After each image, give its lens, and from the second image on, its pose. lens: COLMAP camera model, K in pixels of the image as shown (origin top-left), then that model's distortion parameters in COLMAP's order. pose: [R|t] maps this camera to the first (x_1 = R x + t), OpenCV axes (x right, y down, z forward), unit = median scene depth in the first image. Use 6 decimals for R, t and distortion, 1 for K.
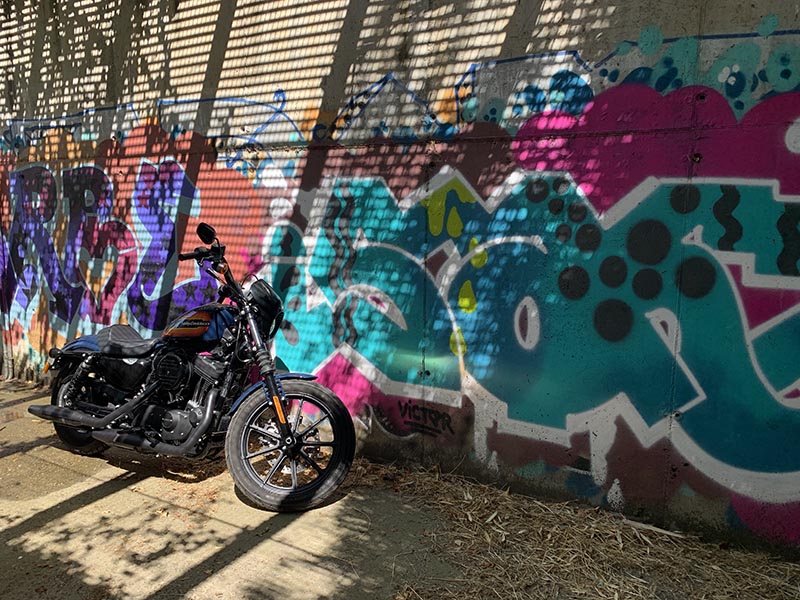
lens RADIAL K [[593.9, 0, 428.6], [0, 593.9, 317.3], [0, 0, 1]] dist [0.011738, -0.012439]
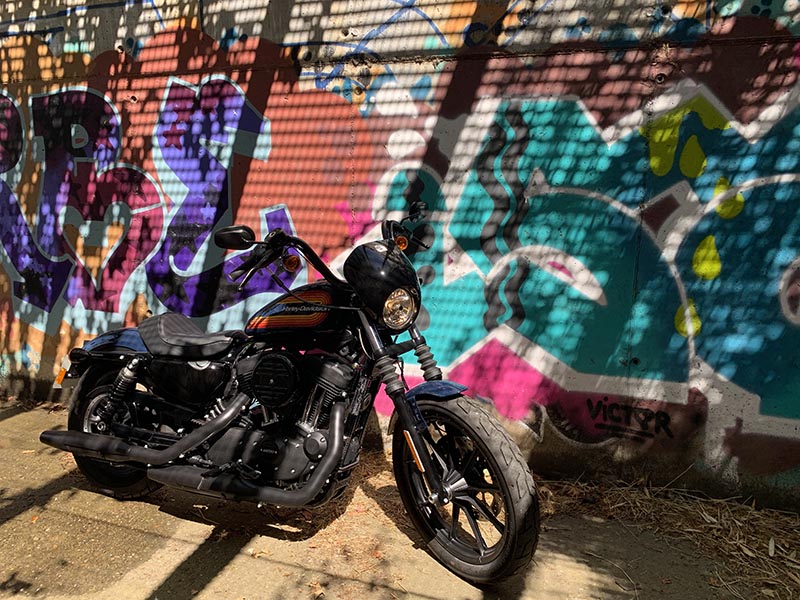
lens RADIAL K [[593.9, 0, 416.7], [0, 593.9, 309.4], [0, 0, 1]] dist [0.011738, -0.012439]
pose [[0.985924, -0.045918, 0.160767, -0.349568], [0.037380, 0.997746, 0.055734, -0.021631], [-0.162964, -0.048940, 0.985417, 0.261384]]
